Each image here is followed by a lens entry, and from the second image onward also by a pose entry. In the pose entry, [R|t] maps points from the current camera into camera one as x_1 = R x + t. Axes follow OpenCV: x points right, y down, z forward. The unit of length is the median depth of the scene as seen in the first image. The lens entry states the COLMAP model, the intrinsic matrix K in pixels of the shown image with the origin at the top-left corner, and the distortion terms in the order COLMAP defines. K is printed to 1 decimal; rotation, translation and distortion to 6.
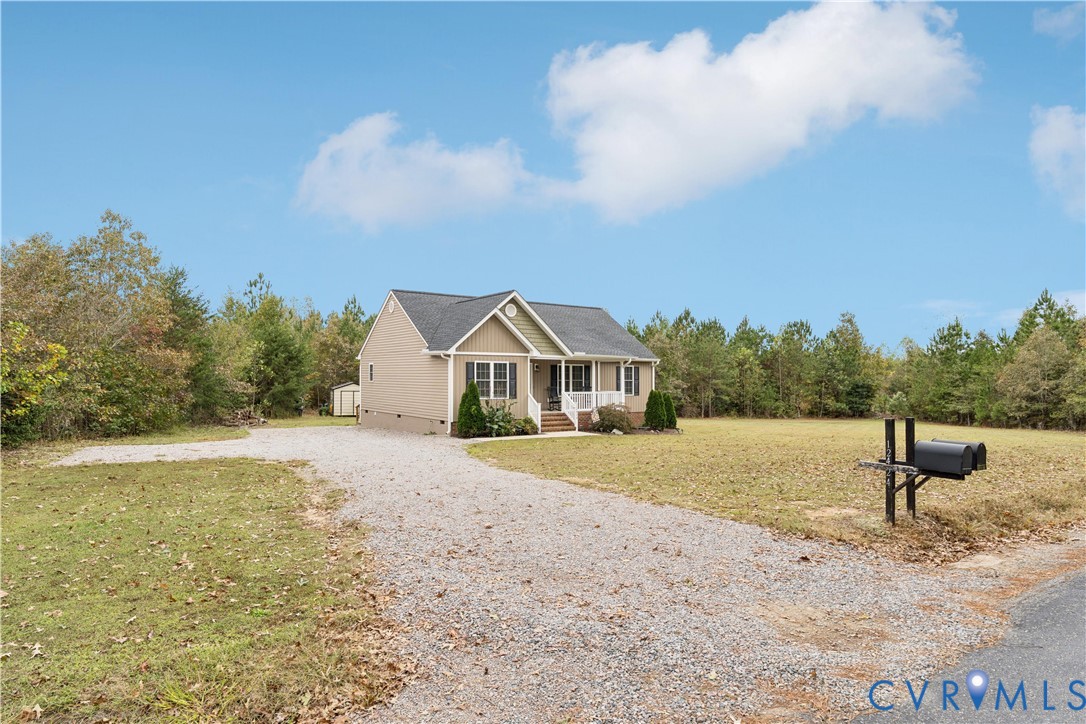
lens RADIAL K [[628.8, 0, 543.3], [0, 628.8, 362.3], [0, 0, 1]] dist [-0.002129, -0.000132]
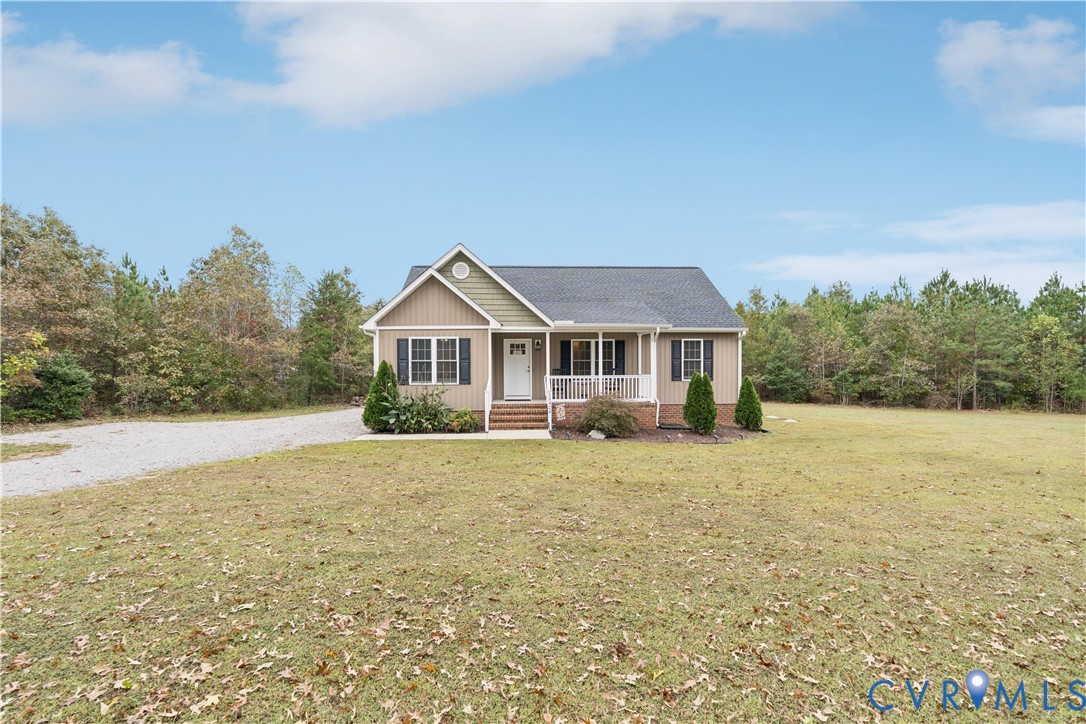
lens RADIAL K [[510.8, 0, 542.5], [0, 510.8, 368.6], [0, 0, 1]] dist [0.002743, 0.000296]
pose [[0.852764, -0.007821, -0.522238, 0.355951], [0.024941, 0.999357, 0.025759, 0.024016], [0.521700, -0.034992, 0.852411, 0.503052]]
